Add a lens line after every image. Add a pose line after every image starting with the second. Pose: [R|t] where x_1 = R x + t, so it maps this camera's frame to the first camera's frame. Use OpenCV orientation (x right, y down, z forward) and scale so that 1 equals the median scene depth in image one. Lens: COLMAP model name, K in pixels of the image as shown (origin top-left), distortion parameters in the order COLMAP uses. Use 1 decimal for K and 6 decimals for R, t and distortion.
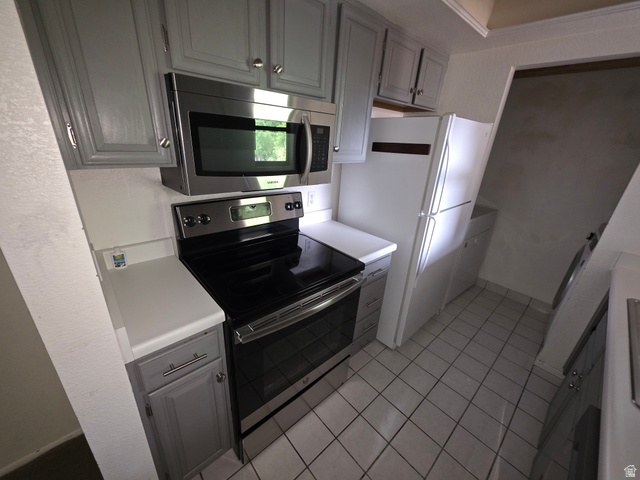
lens RADIAL K [[253.8, 0, 318.4], [0, 253.8, 239.5], [0, 0, 1]] dist [0.003897, 0.000398]
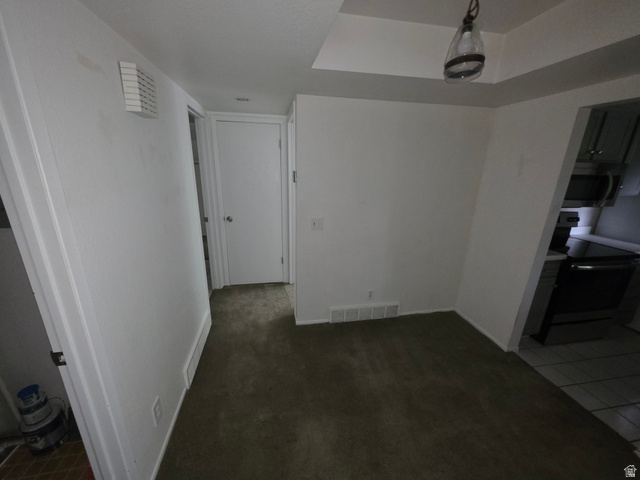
lens RADIAL K [[253.8, 0, 322.1], [0, 253.8, 238.2], [0, 0, 1]] dist [0.003897, 0.000398]
pose [[0.866812, 0.105965, -0.487246, -0.679662], [-0.165838, 0.982797, -0.081290, 0.393000], [0.470250, 0.151267, 0.869473, -1.207442]]
